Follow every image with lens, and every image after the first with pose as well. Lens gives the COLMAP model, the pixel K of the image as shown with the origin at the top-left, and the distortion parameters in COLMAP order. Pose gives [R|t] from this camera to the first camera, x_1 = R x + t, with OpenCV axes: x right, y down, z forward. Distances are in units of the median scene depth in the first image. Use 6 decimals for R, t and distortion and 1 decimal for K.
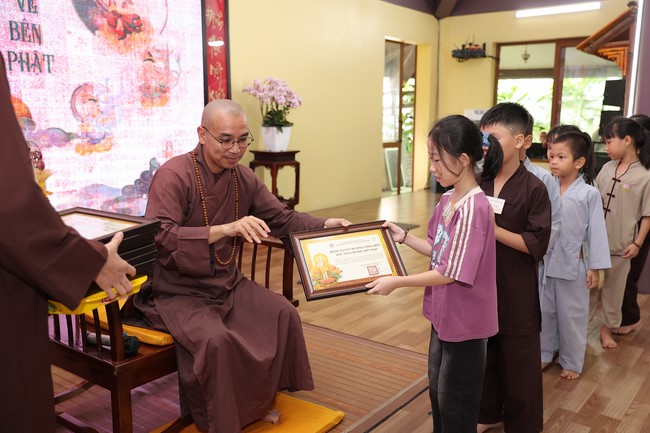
lens RADIAL K [[623.8, 0, 332.1], [0, 623.8, 218.9], [0, 0, 1]] dist [-0.020937, 0.107623]
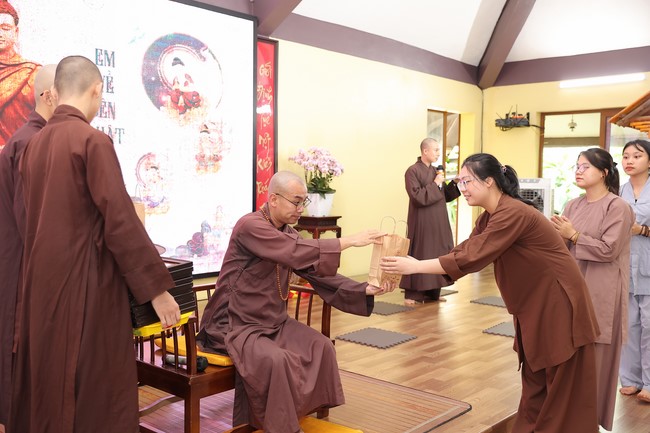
lens RADIAL K [[682.7, 0, 326.7], [0, 682.7, 216.4], [0, 0, 1]] dist [0.000490, 0.157007]
pose [[0.996935, 0.013347, -0.077091, 0.014402], [-0.021905, 0.993549, -0.111264, 0.022252], [0.075108, 0.112611, 0.990796, -0.160649]]
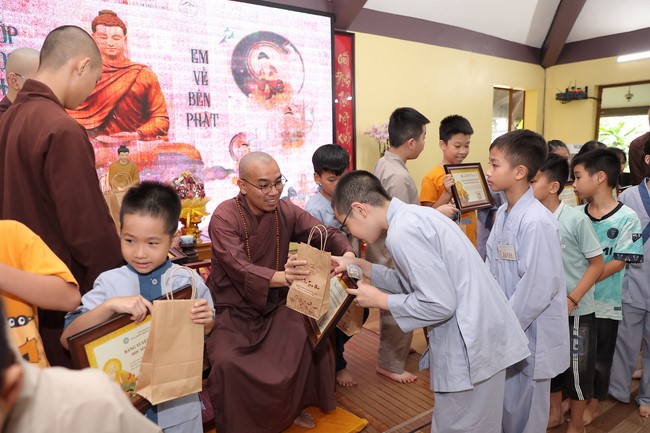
lens RADIAL K [[469.8, 0, 326.2], [0, 469.8, 224.2], [0, 0, 1]] dist [-0.104783, 0.103239]
pose [[0.950569, 0.031635, -0.308898, 0.096821], [-0.032335, 0.999473, 0.002853, -0.026128], [0.308826, 0.007276, 0.951091, 0.089569]]
